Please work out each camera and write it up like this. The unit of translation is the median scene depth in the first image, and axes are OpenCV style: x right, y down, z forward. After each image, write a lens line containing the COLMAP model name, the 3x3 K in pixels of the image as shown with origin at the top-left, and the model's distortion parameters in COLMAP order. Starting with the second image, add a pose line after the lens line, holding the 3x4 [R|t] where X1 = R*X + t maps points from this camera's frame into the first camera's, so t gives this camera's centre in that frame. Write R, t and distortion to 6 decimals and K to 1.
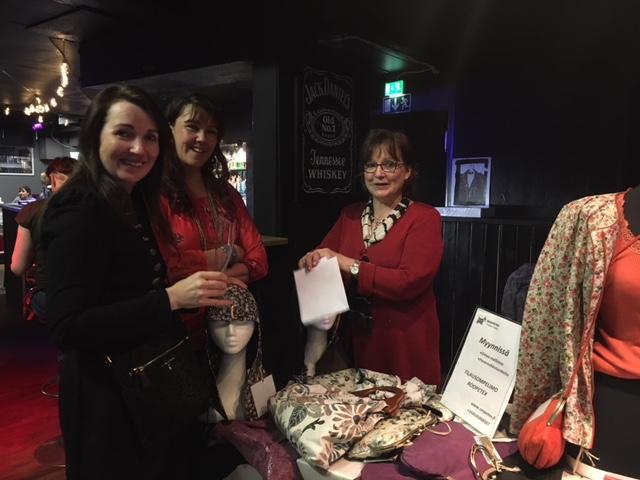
lens RADIAL K [[532.4, 0, 304.1], [0, 532.4, 242.6], [0, 0, 1]] dist [-0.002894, -0.001335]
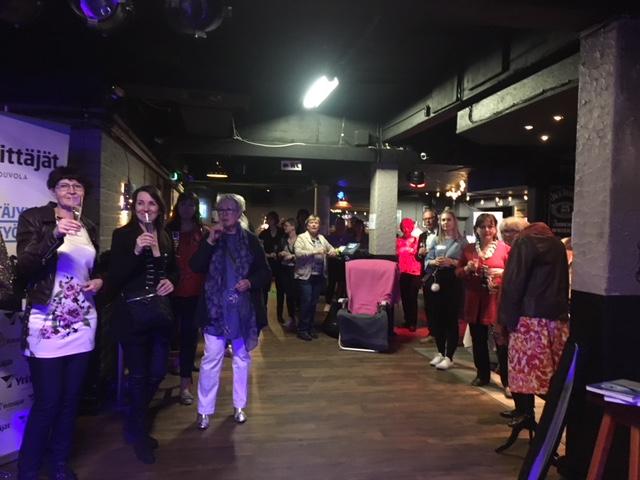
lens RADIAL K [[535.2, 0, 320.0], [0, 535.2, 240.0], [0, 0, 1]] dist [0.005712, -0.010929]
pose [[0.755337, 0.019641, -0.655042, 0.404959], [-0.084822, 0.994073, -0.068003, 0.083428], [0.649824, 0.106927, 0.752526, -0.743702]]
